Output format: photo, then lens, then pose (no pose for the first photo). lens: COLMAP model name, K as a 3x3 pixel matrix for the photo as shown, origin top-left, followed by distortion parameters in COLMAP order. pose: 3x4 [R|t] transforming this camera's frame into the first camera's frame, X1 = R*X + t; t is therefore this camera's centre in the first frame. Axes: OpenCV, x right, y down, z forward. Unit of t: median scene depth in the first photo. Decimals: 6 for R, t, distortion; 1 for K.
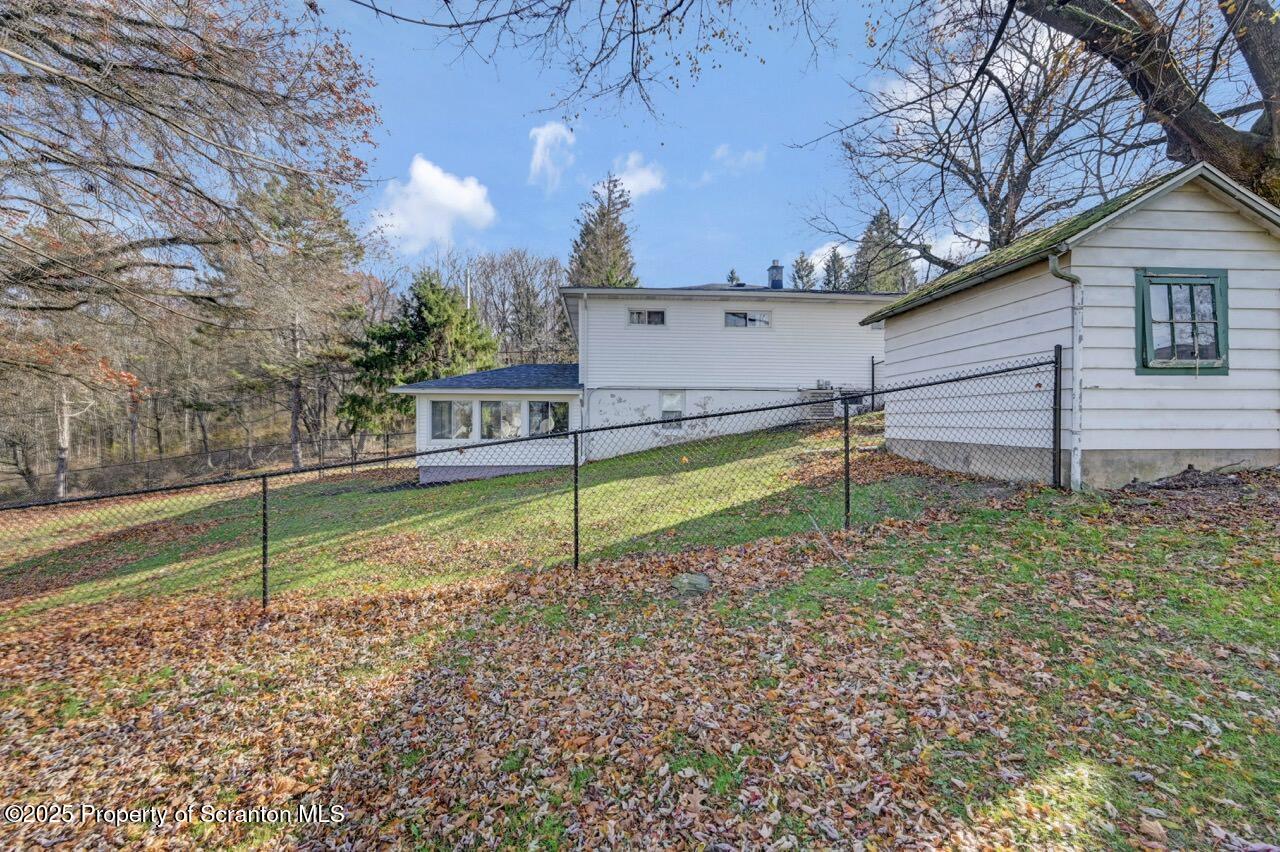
lens RADIAL K [[512.8, 0, 640.0], [0, 512.8, 426.0], [0, 0, 1]] dist [-0.009255, 0.000087]
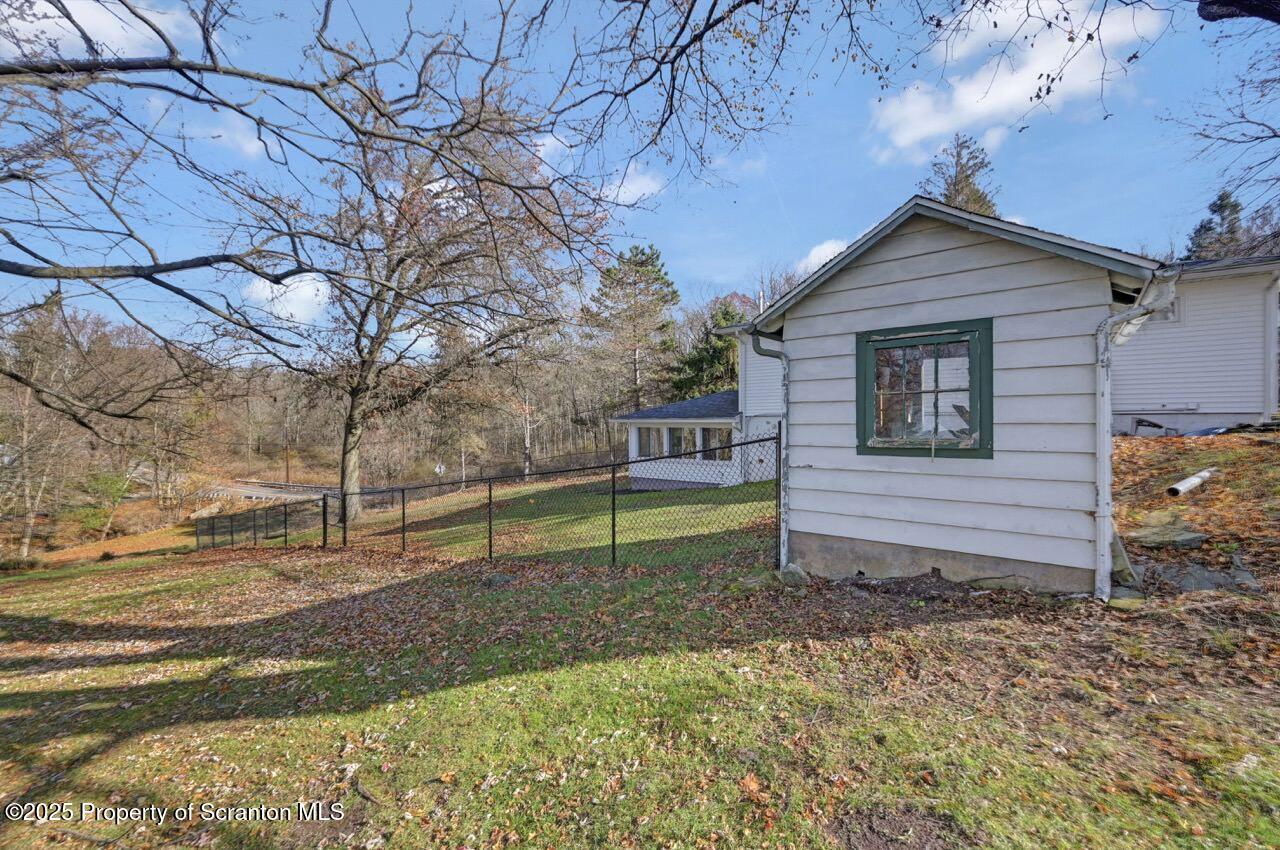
lens RADIAL K [[512.8, 0, 640.0], [0, 512.8, 425.0], [0, 0, 1]] dist [-0.009255, 0.000087]
pose [[0.740461, -0.002340, -0.672095, 1.282218], [0.004716, 0.999987, 0.001715, -0.153920], [0.672083, -0.004439, 0.740463, 0.087270]]
